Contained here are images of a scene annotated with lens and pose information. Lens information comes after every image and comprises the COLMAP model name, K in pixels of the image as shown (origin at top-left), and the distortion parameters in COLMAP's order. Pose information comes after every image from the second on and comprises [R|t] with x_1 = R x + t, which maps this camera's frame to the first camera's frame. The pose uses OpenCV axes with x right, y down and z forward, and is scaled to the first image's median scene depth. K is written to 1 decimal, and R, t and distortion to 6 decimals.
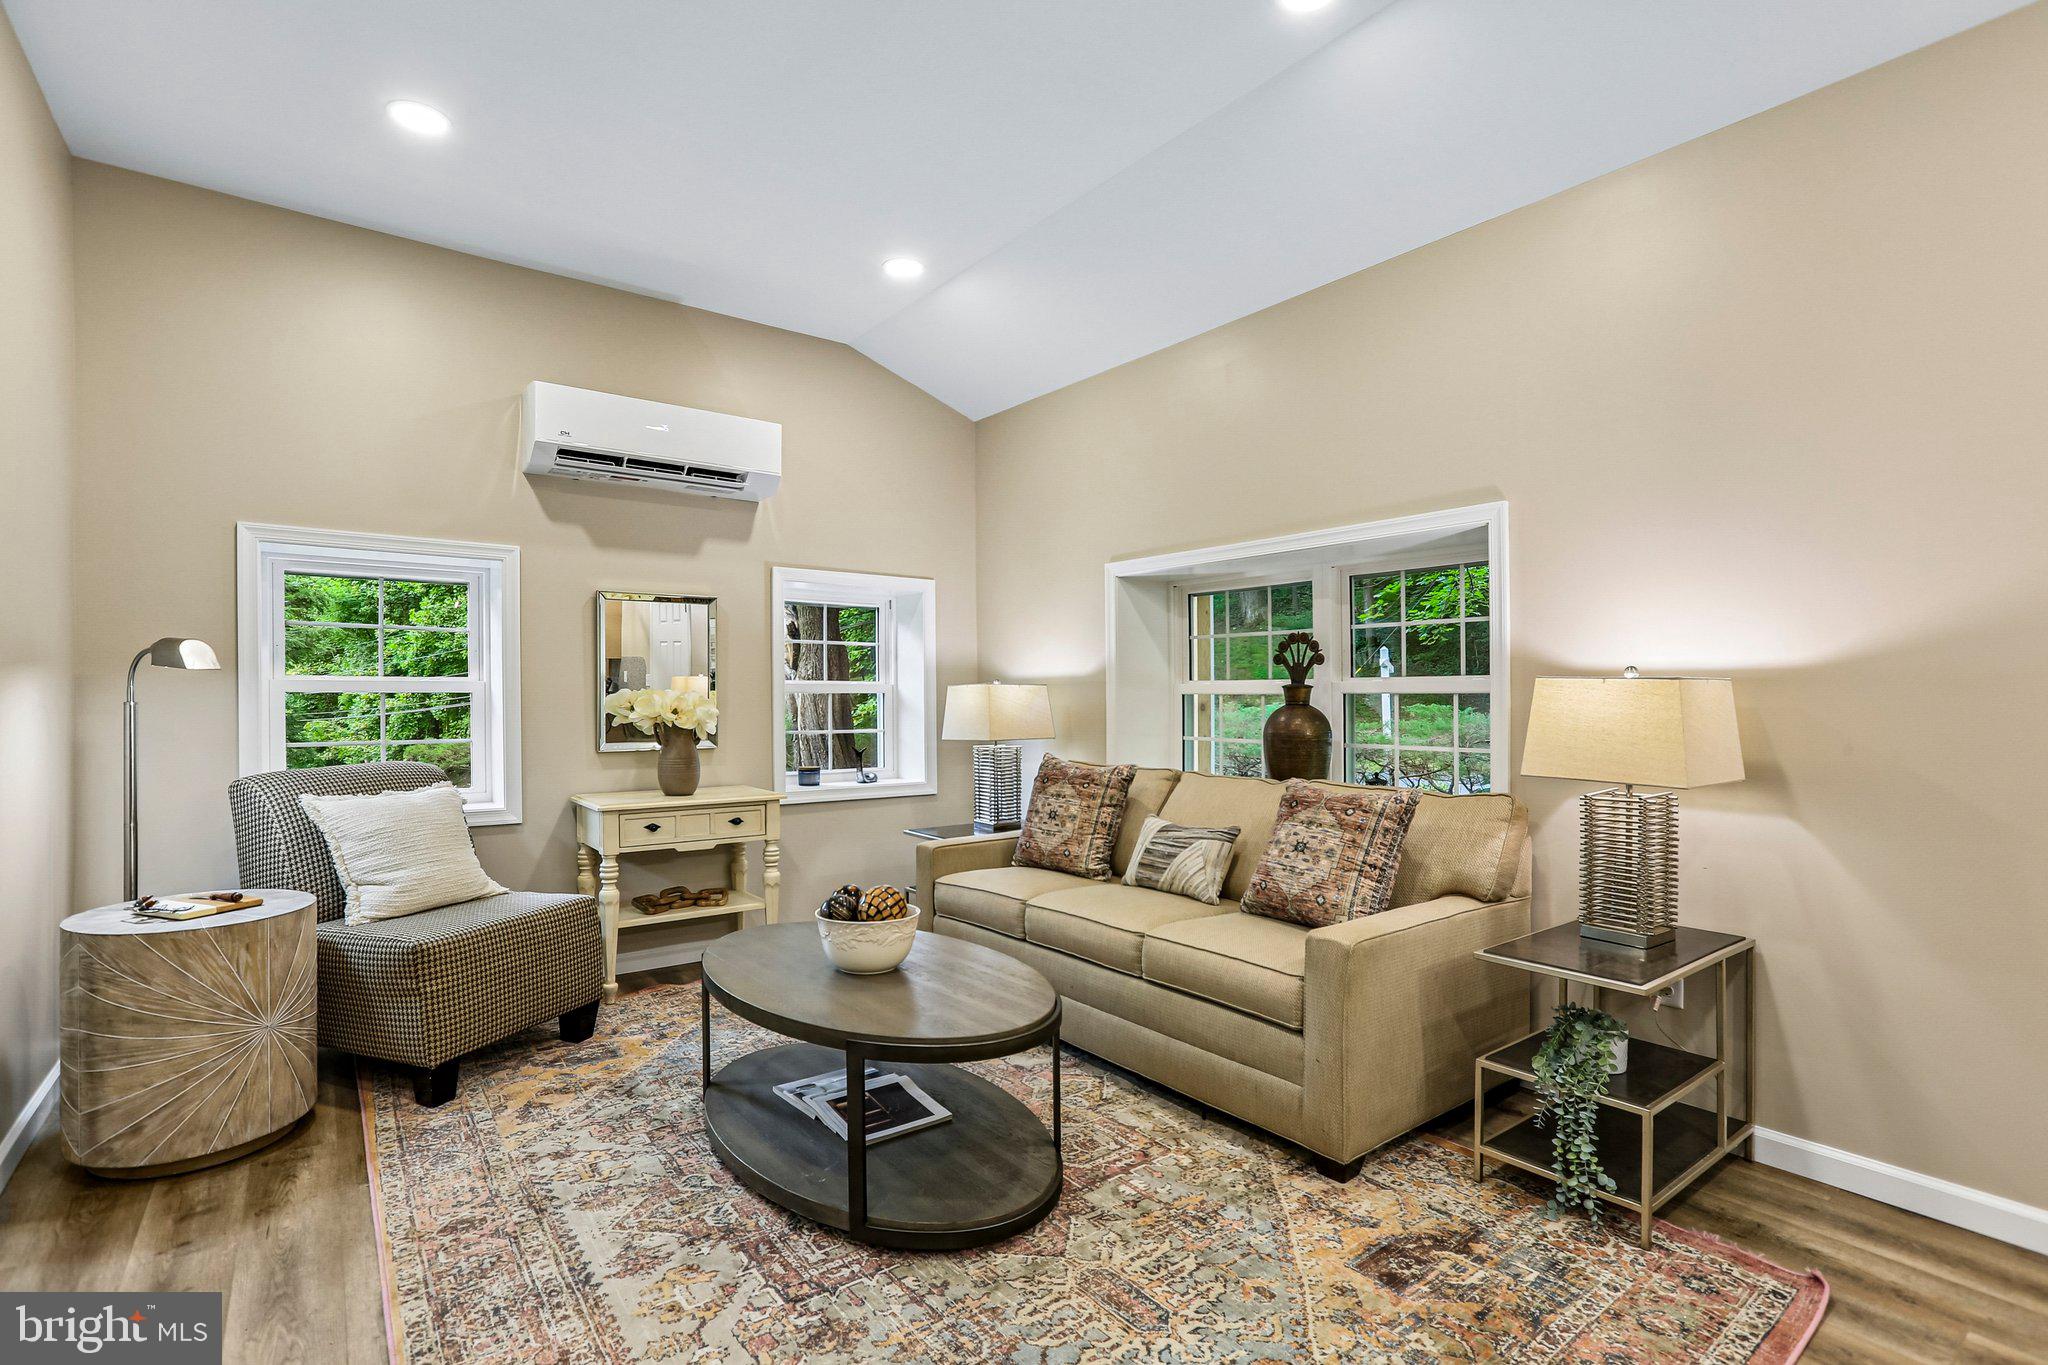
lens RADIAL K [[961.2, 0, 1021.5], [0, 961.2, 689.5], [0, 0, 1]] dist [-0.032386, 0.007651]
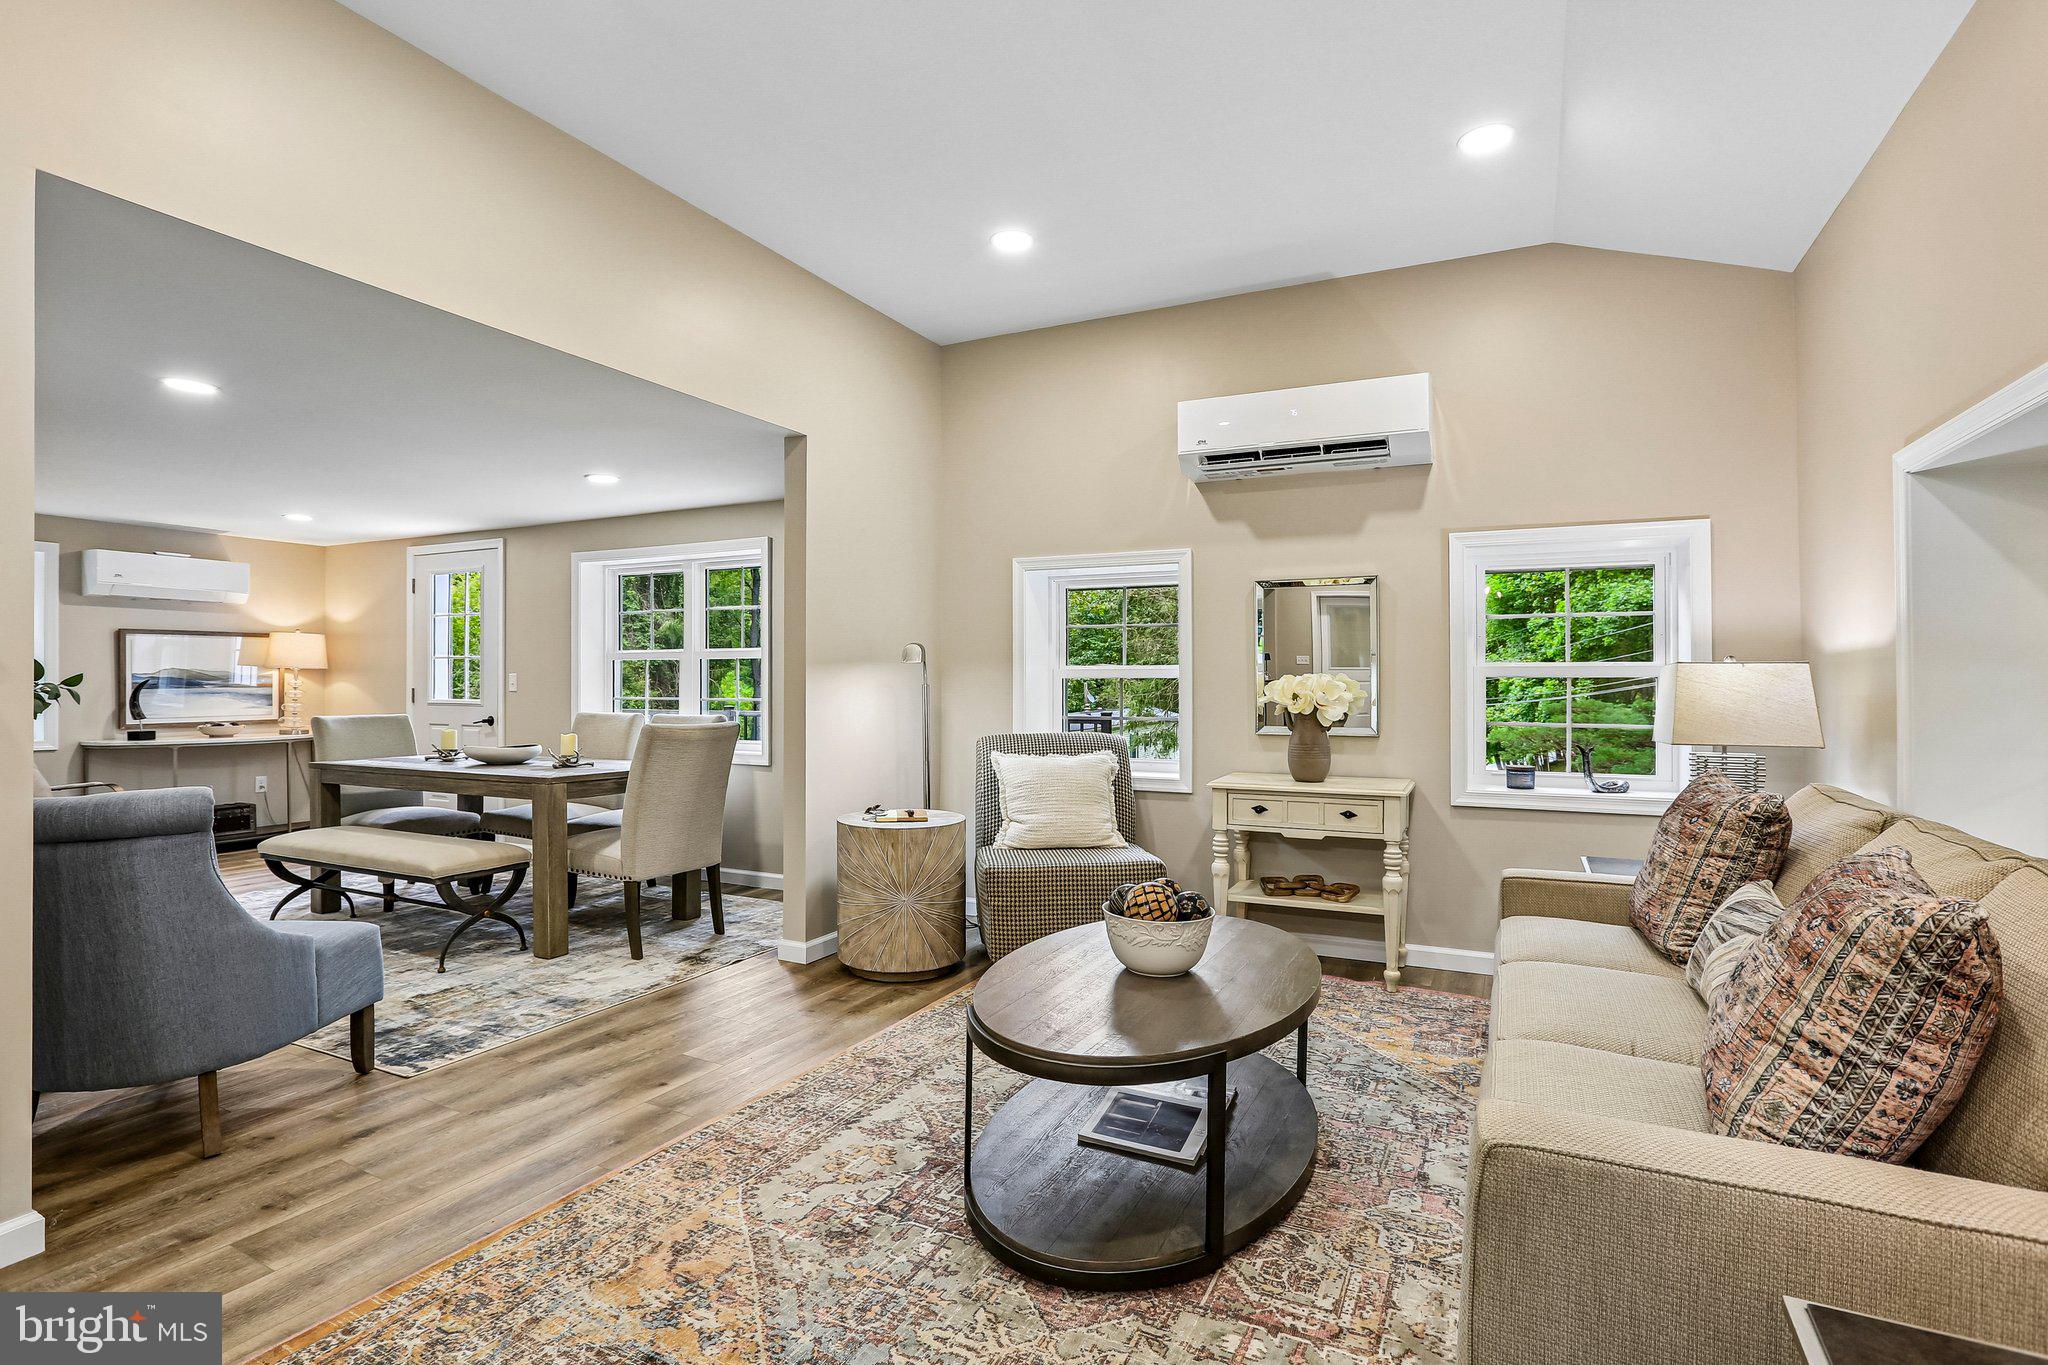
lens RADIAL K [[961.2, 0, 1015.3], [0, 961.2, 683.0], [0, 0, 1]] dist [-0.032386, 0.007651]
pose [[0.436040, 0.000412, -0.899927, 0.407942], [0.005233, 0.999982, 0.002994, 0.004529], [0.899912, -0.006015, 0.436030, 0.307580]]
